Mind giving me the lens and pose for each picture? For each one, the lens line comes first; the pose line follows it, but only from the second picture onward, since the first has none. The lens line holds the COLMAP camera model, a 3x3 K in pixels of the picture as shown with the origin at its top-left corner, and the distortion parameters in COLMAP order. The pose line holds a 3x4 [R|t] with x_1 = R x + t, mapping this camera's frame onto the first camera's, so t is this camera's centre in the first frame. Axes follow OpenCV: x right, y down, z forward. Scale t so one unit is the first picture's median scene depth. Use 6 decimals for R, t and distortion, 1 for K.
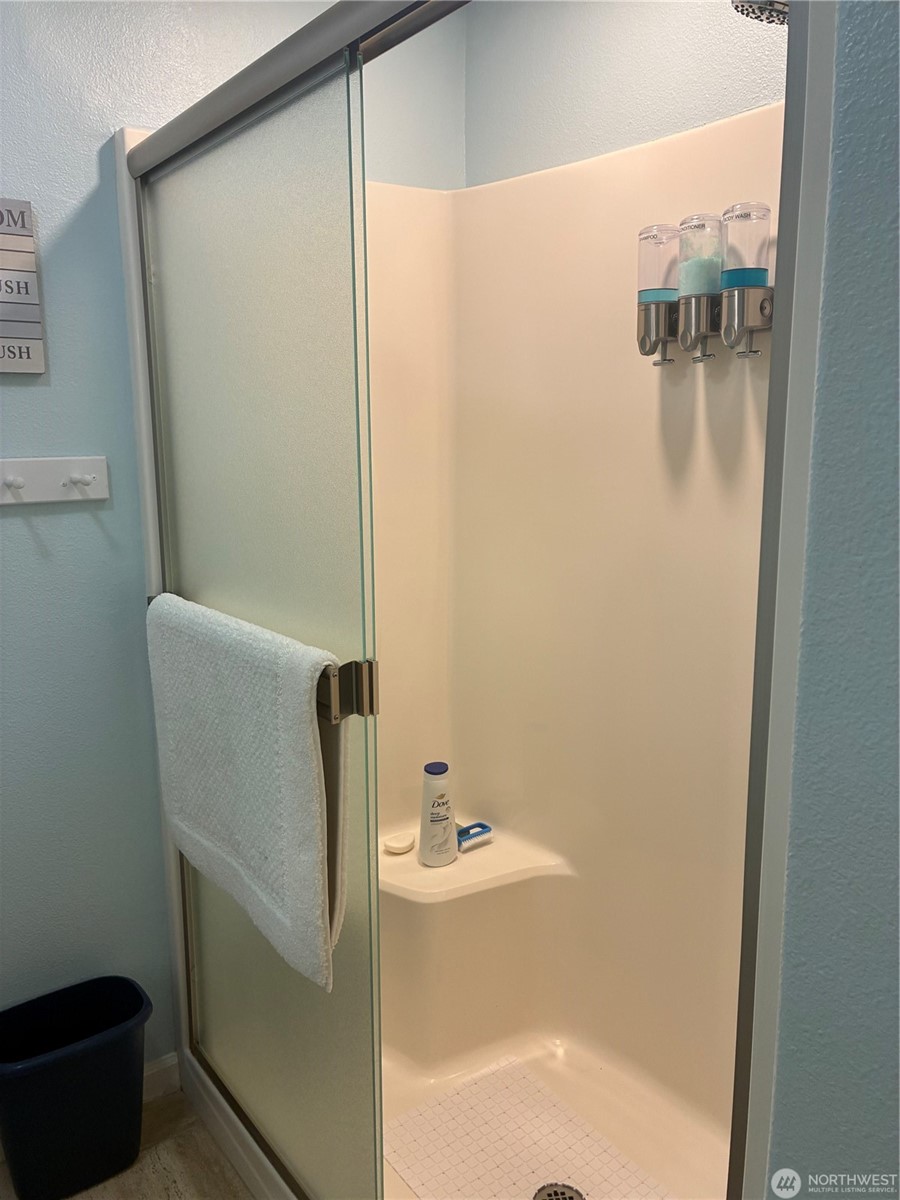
lens RADIAL K [[960.2, 0, 449.4], [0, 960.2, 604.5], [0, 0, 1]] dist [-0.004858, -0.002783]
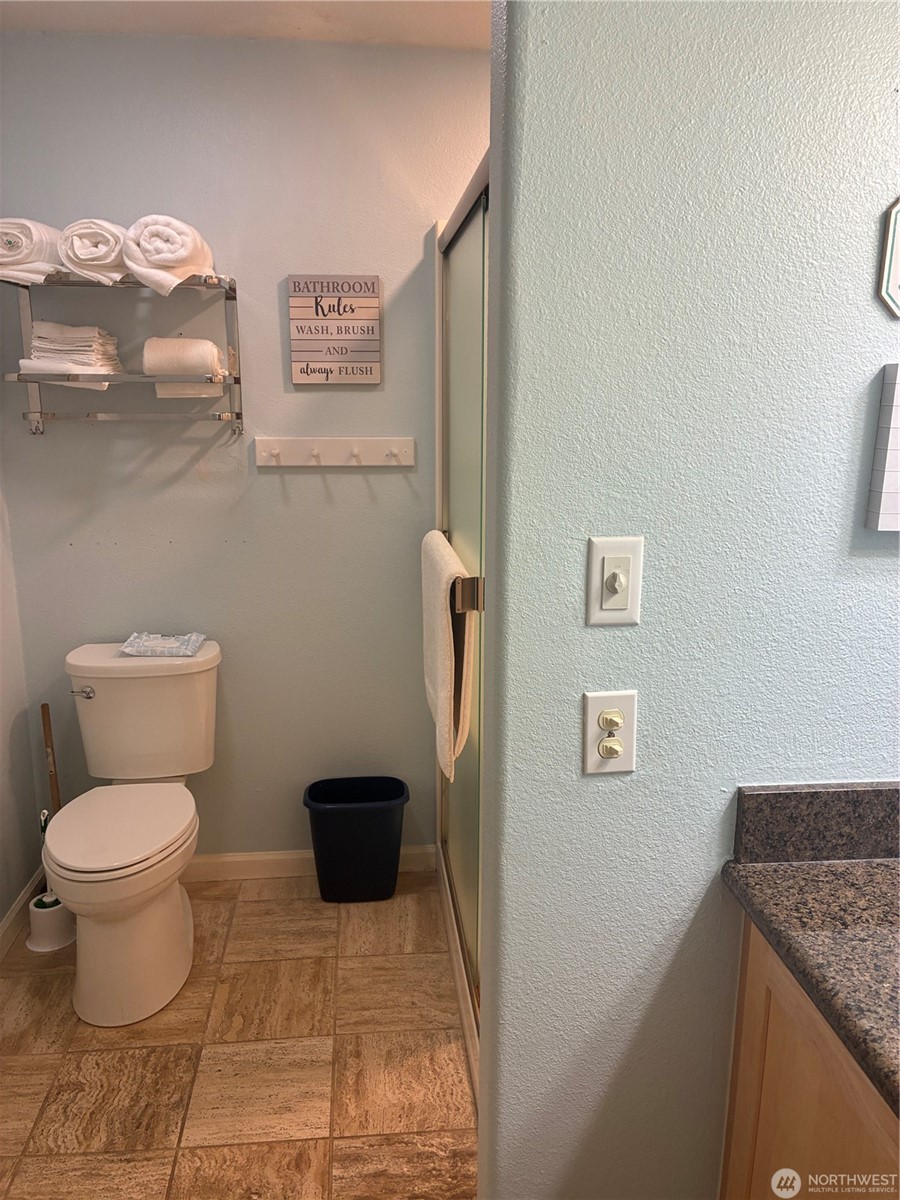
lens RADIAL K [[909.2, 0, 450.2], [0, 909.2, 598.0], [0, 0, 1]] dist [-0.013262, -0.015059]
pose [[0.864919, 0.117013, -0.488081, 0.442899], [-0.101267, 0.993130, 0.058640, 0.008660], [0.491590, -0.001293, 0.870826, -0.239159]]
